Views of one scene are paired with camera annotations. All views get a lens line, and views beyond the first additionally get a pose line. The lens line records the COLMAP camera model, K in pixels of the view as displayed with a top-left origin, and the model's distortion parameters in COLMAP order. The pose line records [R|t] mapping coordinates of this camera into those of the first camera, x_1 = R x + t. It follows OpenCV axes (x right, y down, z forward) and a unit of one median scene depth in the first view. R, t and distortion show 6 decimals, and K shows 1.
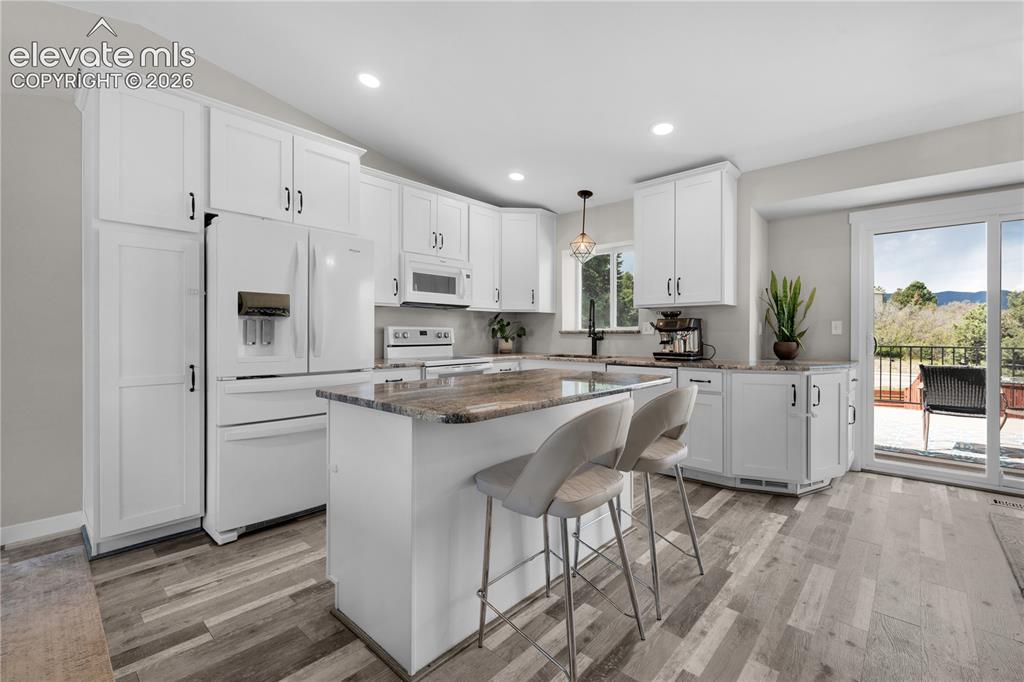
lens RADIAL K [[440.3, 0, 510.9], [0, 440.3, 335.8], [0, 0, 1]] dist [0.005316, -0.004561]
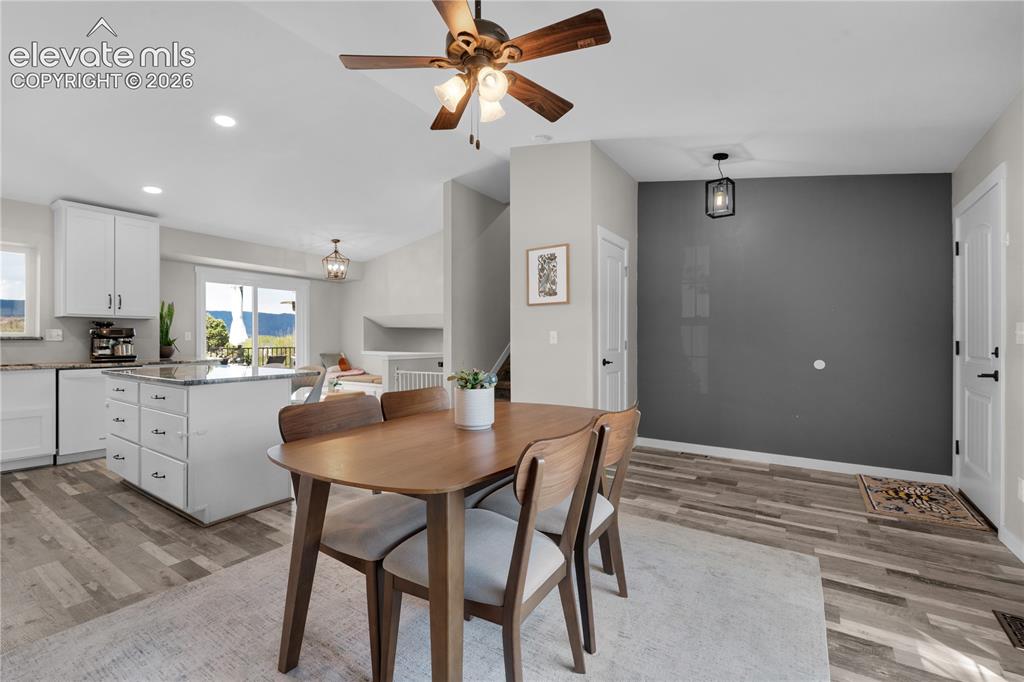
lens RADIAL K [[440.3, 0, 508.1], [0, 440.3, 342.5], [0, 0, 1]] dist [0.005316, -0.004561]
pose [[-0.140844, -0.004896, 0.990020, -0.975931], [0.002338, 0.999983, 0.005278, -0.003004], [-0.990029, 0.003058, -0.140830, 0.092787]]
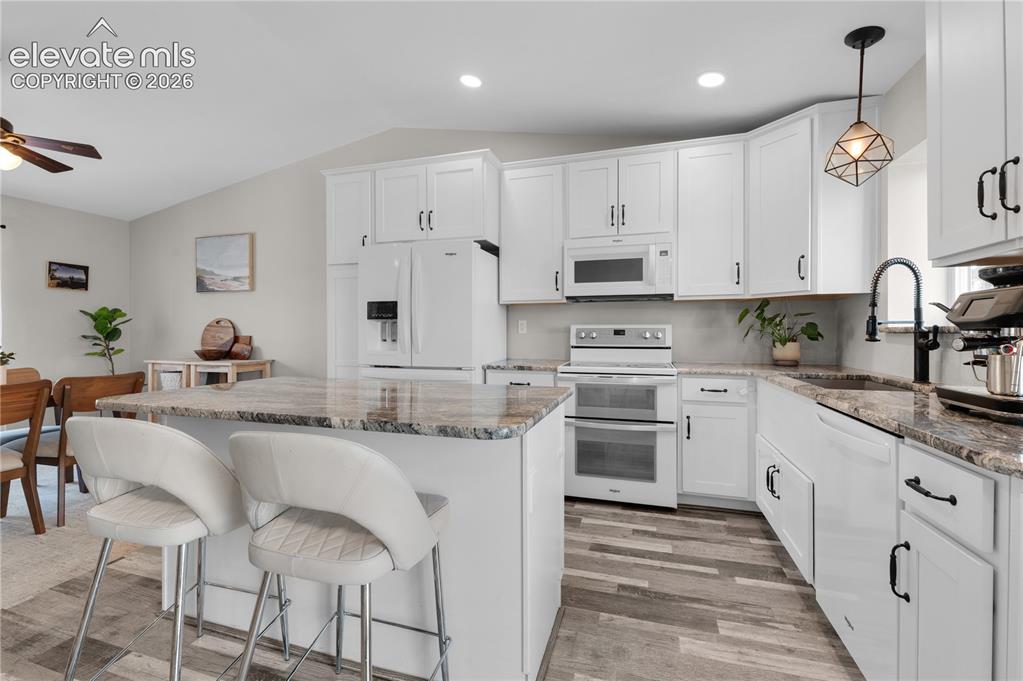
lens RADIAL K [[439.9, 0, 516.1], [0, 439.9, 340.7], [0, 0, 1]] dist [0.005316, -0.004561]
pose [[0.425960, 0.017740, -0.904568, 0.508751], [-0.003577, 0.999833, 0.017924, -0.004885], [0.904735, -0.004399, 0.425952, 0.534234]]
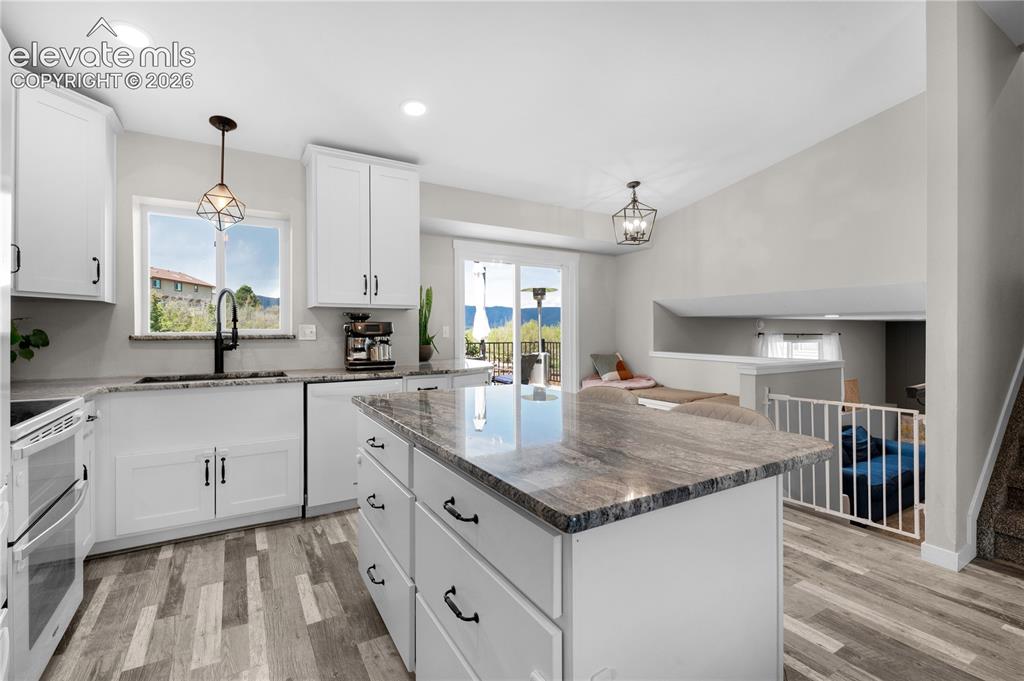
lens RADIAL K [[465.3, 0, 506.6], [0, 465.3, 335.2], [0, 0, 1]] dist [0.009684, -0.004238]
pose [[0.302342, -0.007233, 0.953172, -0.416505], [0.004517, 0.999971, 0.006155, -0.017241], [-0.953189, 0.002445, 0.302366, 0.460891]]
